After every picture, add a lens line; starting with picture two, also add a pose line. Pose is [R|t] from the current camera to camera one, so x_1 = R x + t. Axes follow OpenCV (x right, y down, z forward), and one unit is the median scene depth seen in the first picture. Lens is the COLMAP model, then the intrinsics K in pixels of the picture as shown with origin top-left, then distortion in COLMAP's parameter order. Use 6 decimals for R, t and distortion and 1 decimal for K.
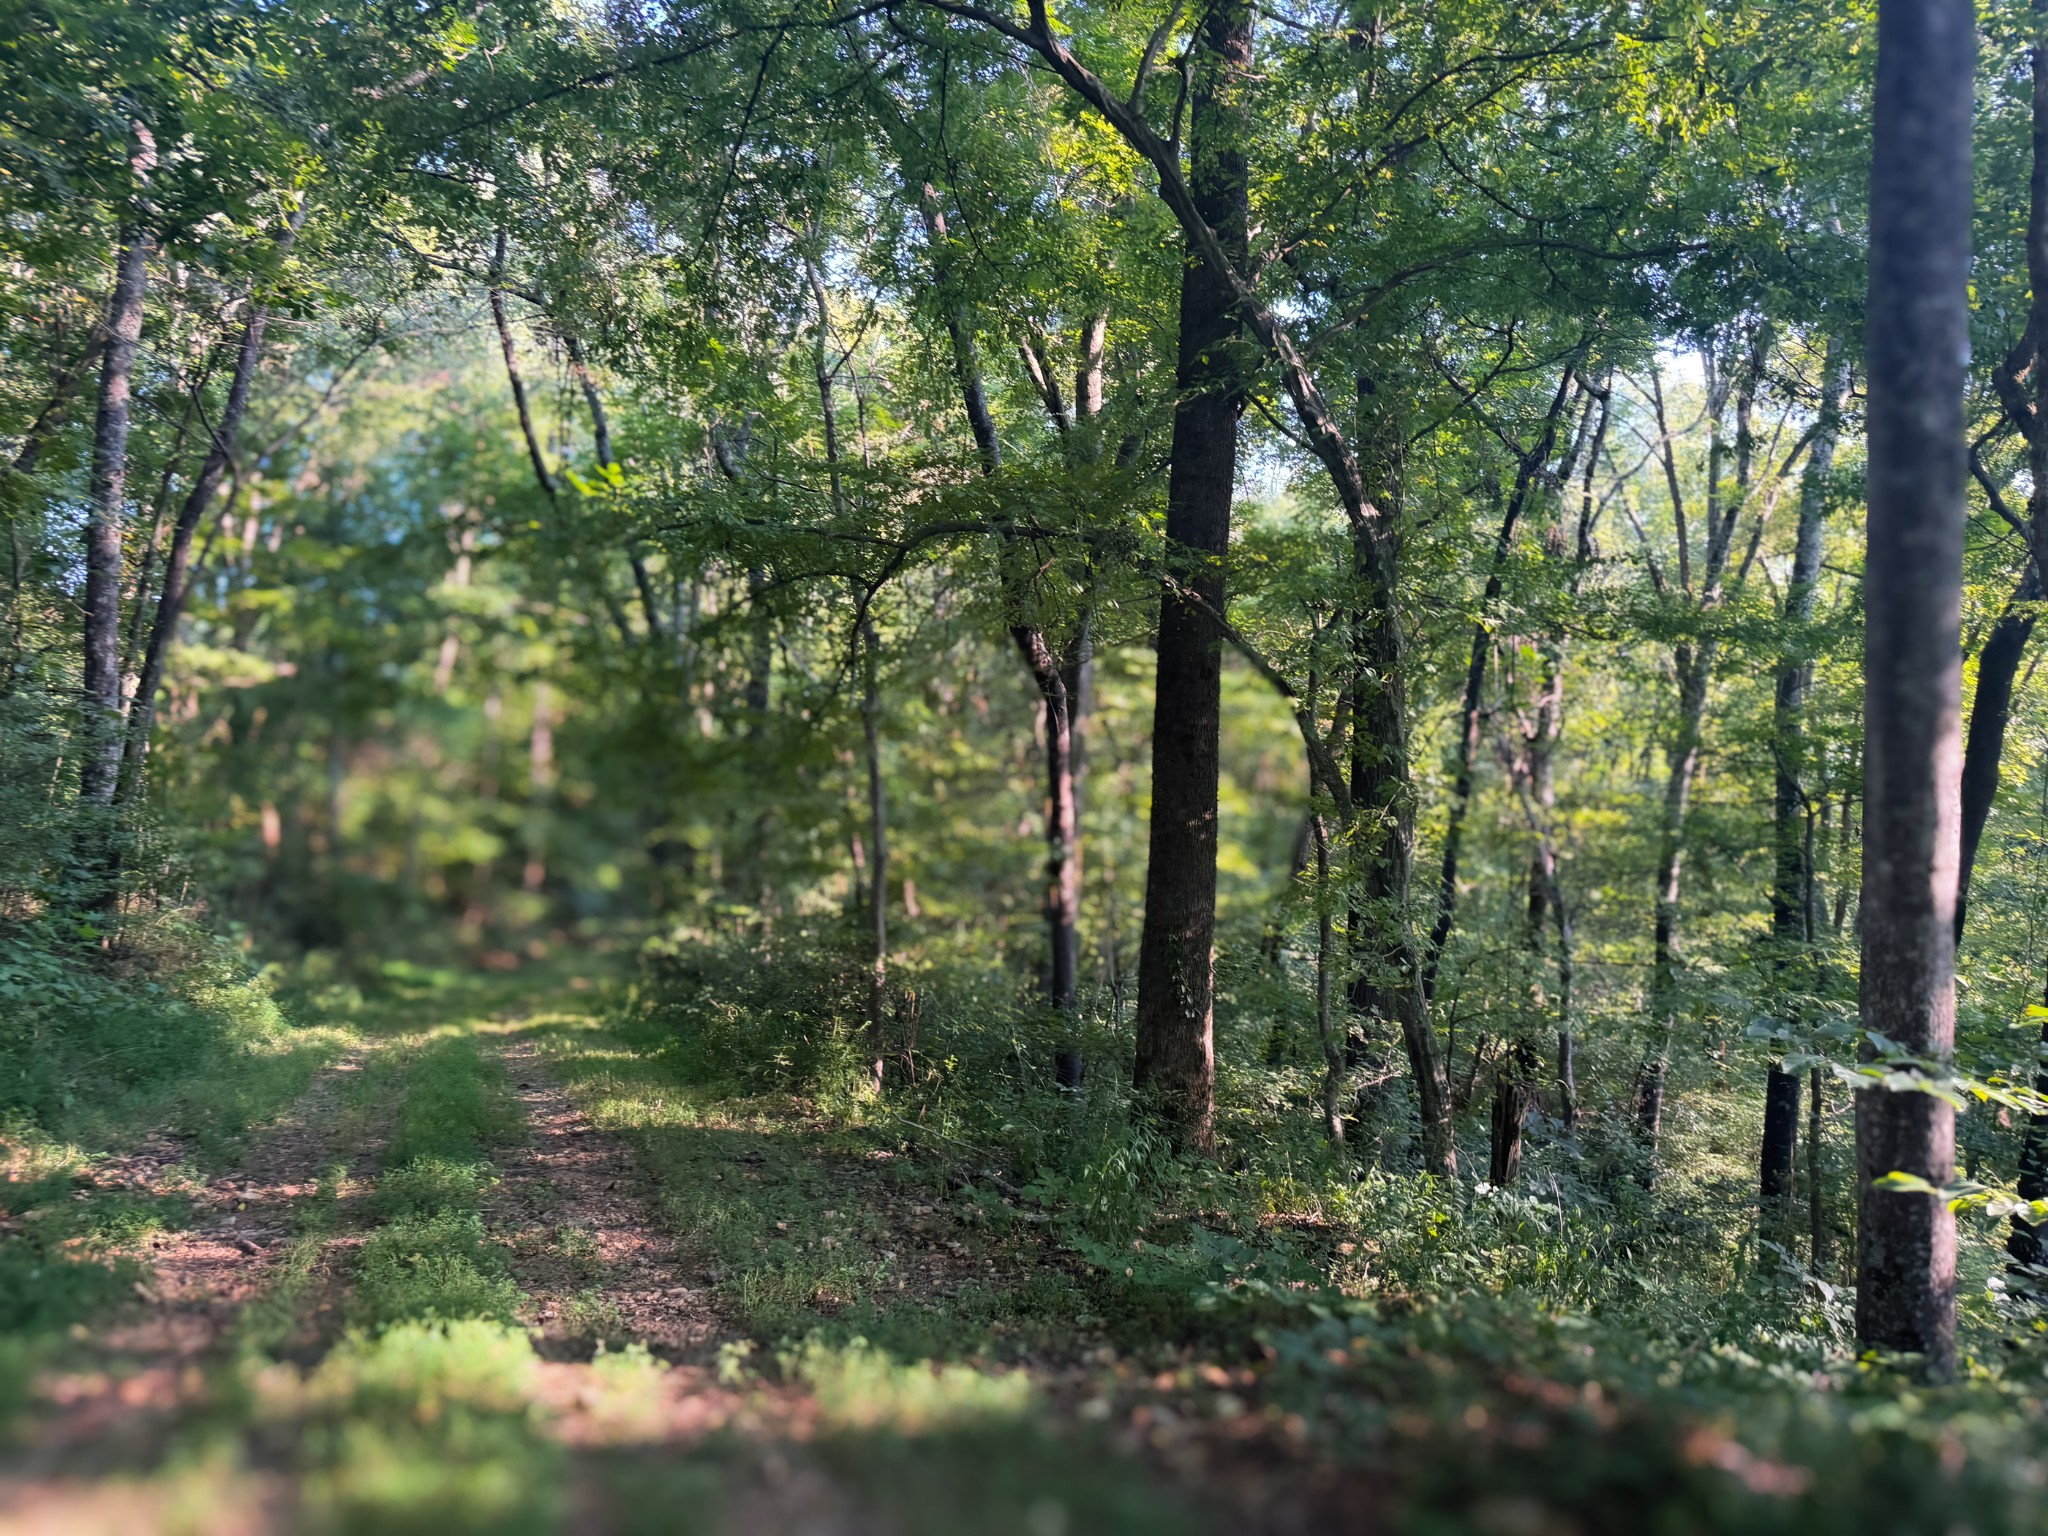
lens RADIAL K [[1471.9, 0, 1026.1], [0, 1471.9, 714.1], [0, 0, 1]] dist [0.135630, -0.193300]
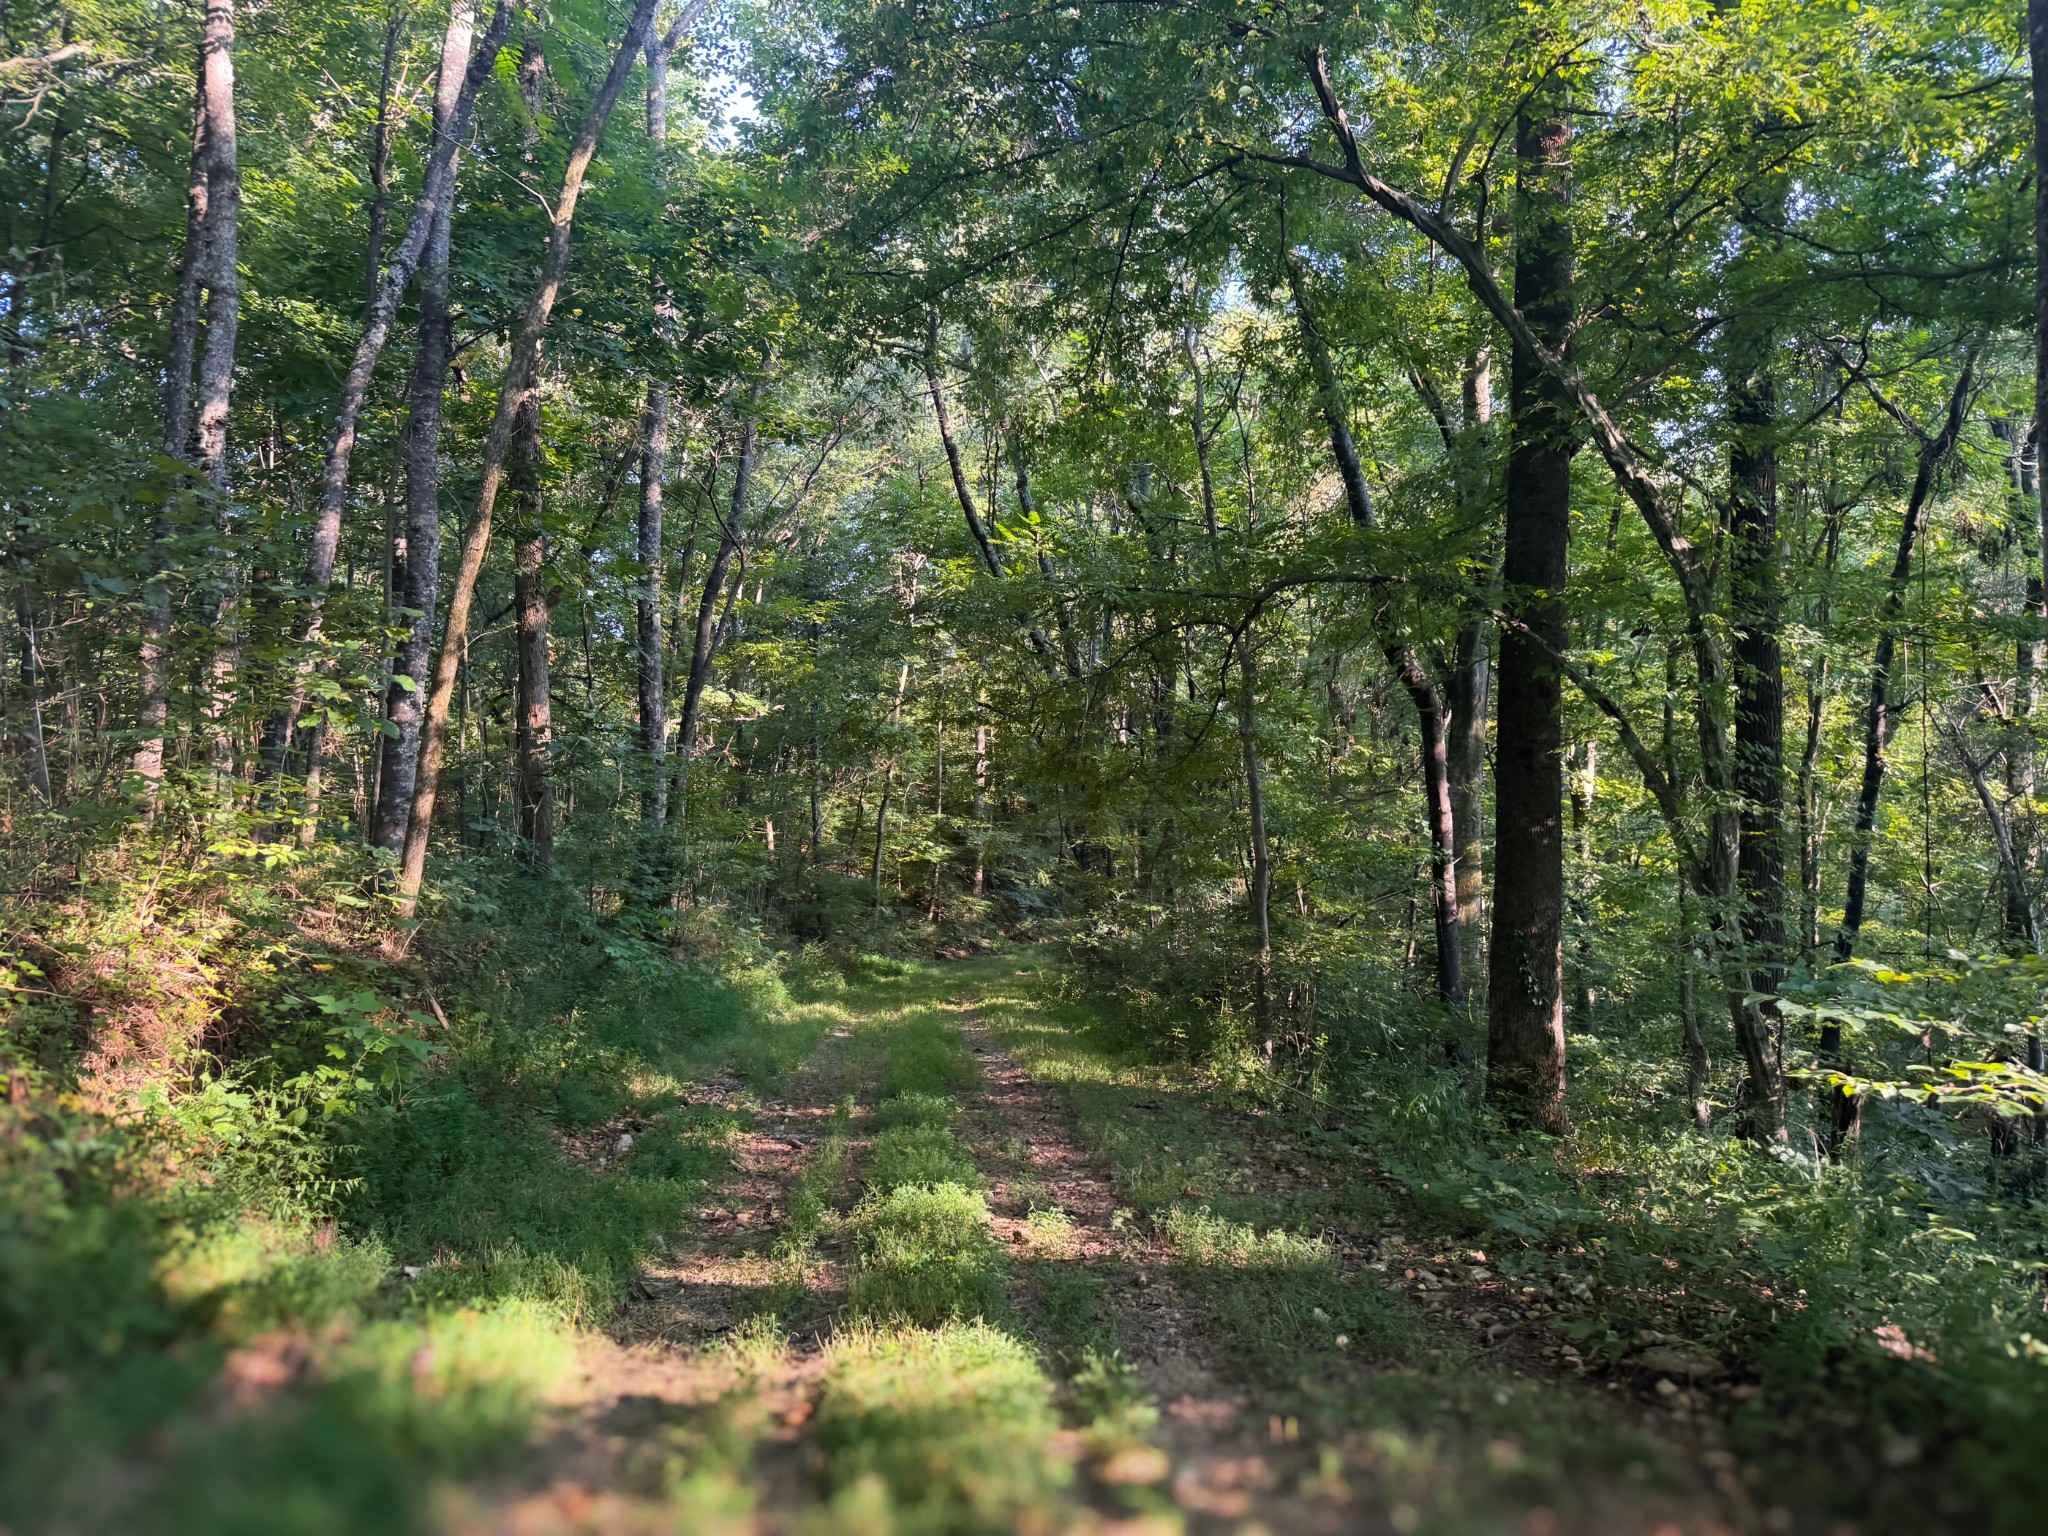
lens RADIAL K [[1471.9, 0, 1026.1], [0, 1471.9, 714.1], [0, 0, 1]] dist [0.135630, -0.193300]
pose [[0.959308, -0.038483, -0.279726, 0.051459], [0.038476, 0.999244, -0.005518, -0.017601], [0.279727, -0.005469, 0.960064, -0.147805]]
